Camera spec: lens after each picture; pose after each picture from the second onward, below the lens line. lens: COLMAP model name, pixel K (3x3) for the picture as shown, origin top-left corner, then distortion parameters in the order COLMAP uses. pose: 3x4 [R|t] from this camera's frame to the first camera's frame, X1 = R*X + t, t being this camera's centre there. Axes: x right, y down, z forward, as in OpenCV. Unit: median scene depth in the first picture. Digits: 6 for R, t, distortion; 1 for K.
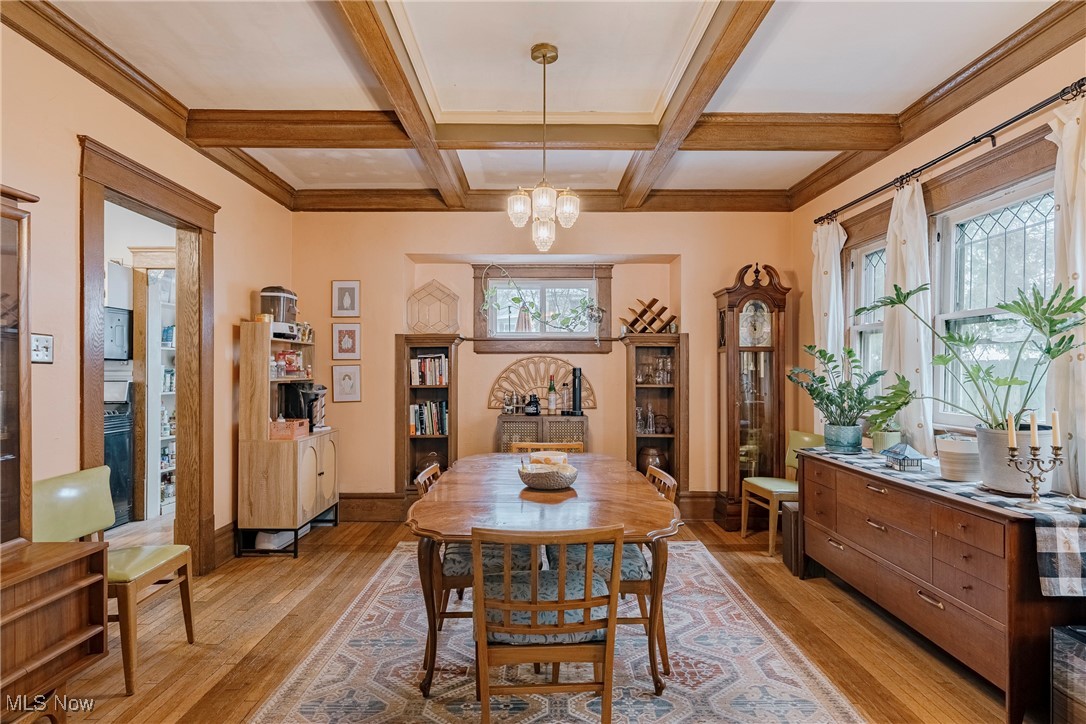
lens RADIAL K [[556.5, 0, 541.2], [0, 556.5, 368.9], [0, 0, 1]] dist [-0.004393, 0.000805]
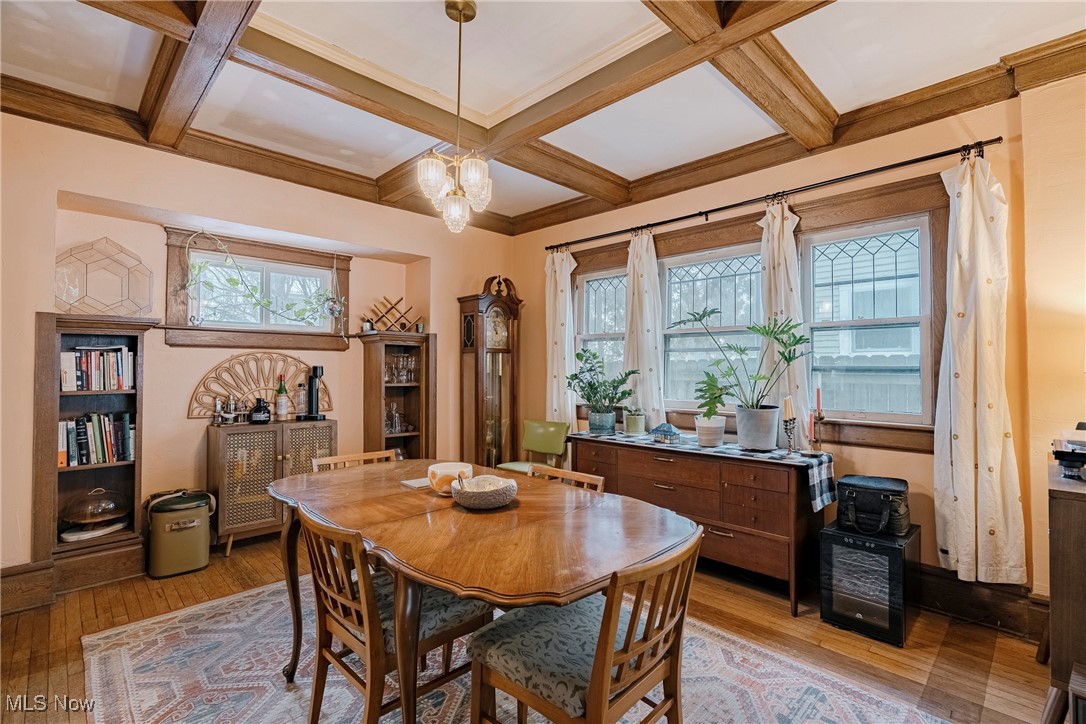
lens RADIAL K [[493.3, 0, 542.3], [0, 493.3, 359.5], [0, 0, 1]] dist [-0.004763, 0.001479]
pose [[0.721140, 0.014132, 0.692645, -0.226110], [-0.003473, 0.999853, -0.016784, -0.000446], [-0.692781, 0.009698, 0.721083, 0.187252]]
